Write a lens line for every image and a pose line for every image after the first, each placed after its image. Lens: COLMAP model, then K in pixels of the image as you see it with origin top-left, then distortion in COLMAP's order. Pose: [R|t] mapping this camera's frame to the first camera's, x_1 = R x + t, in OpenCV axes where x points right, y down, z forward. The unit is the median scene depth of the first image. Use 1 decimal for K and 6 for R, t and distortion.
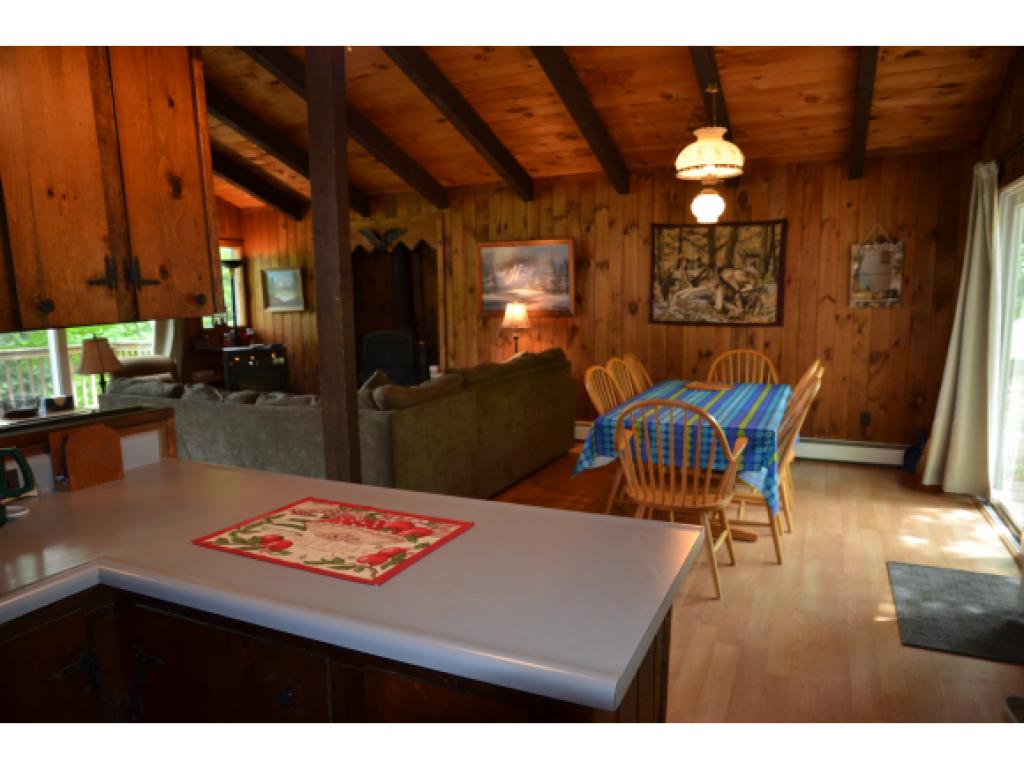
lens RADIAL K [[691.5, 0, 513.5], [0, 691.5, 393.6], [0, 0, 1]] dist [-0.029704, 0.015506]
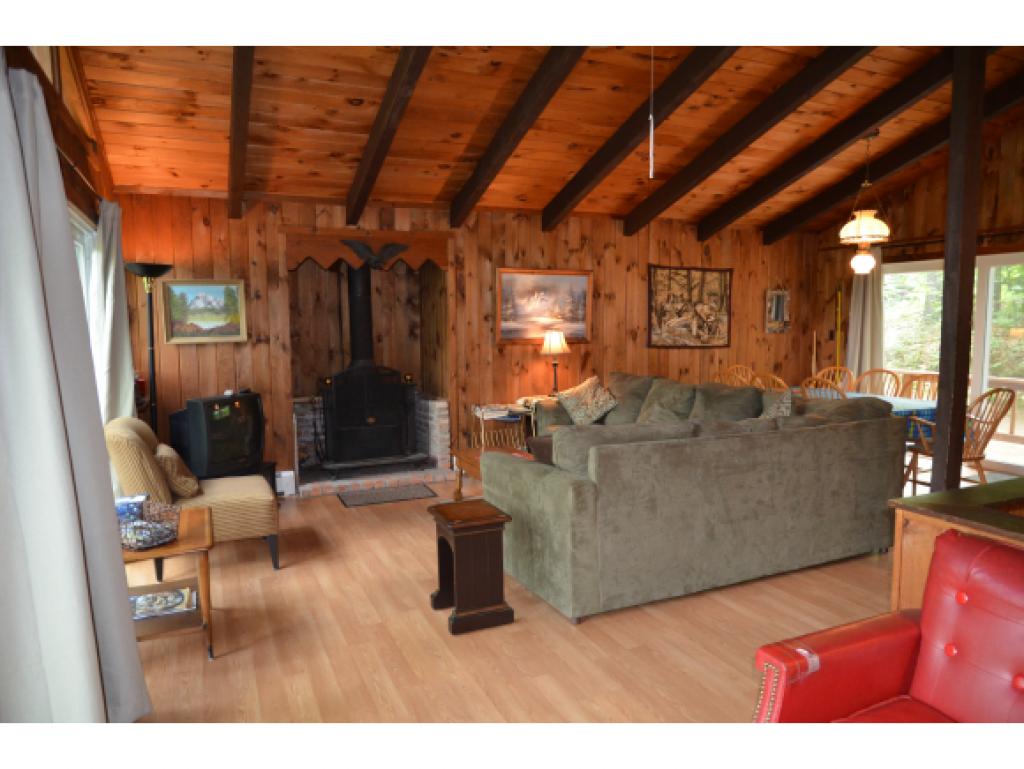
lens RADIAL K [[691.5, 0, 520.7], [0, 691.5, 394.7], [0, 0, 1]] dist [-0.029704, 0.015506]
pose [[0.651288, -0.069217, 0.755667, -0.784882], [0.103270, 0.994651, 0.002102, -0.044100], [-0.751770, 0.076669, 0.654953, 0.373790]]
